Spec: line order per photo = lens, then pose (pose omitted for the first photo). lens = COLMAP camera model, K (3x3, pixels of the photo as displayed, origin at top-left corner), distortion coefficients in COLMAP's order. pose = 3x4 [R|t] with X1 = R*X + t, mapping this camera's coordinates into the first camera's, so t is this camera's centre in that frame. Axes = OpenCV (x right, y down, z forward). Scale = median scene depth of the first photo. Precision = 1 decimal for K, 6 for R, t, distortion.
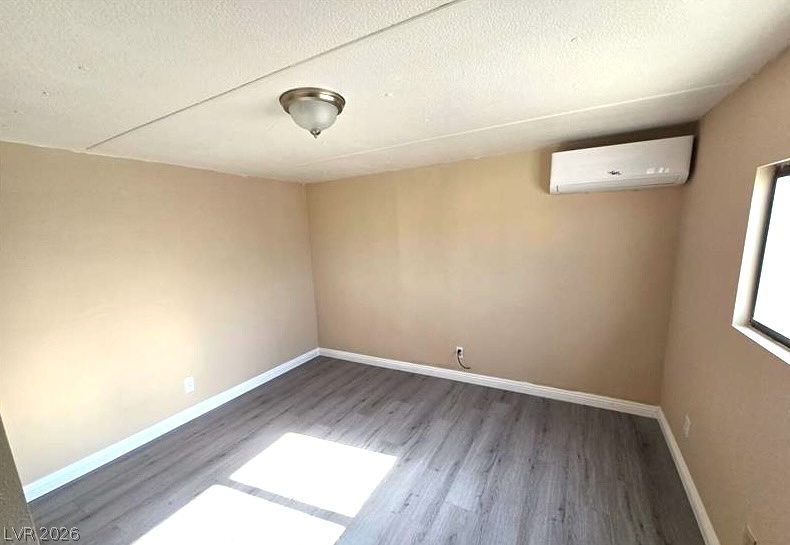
lens RADIAL K [[325.5, 0, 395.6], [0, 325.5, 270.9], [0, 0, 1]] dist [0.002781, -0.000054]
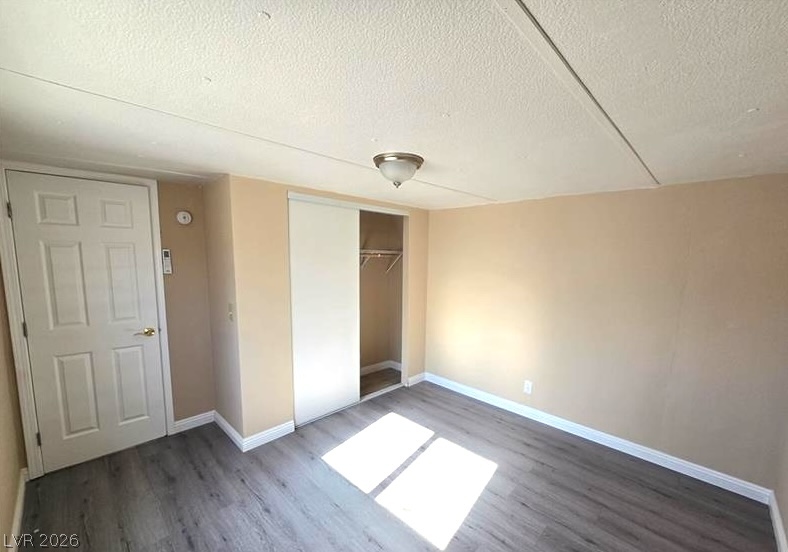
lens RADIAL K [[324.5, 0, 394.3], [0, 324.5, 282.6], [0, 0, 1]] dist [0.001254, 0.000012]
pose [[-0.257386, 0.121024, -0.958700, 0.608283], [-0.125757, 0.979493, 0.157411, -0.152220], [0.958091, 0.161079, -0.236888, 0.823400]]
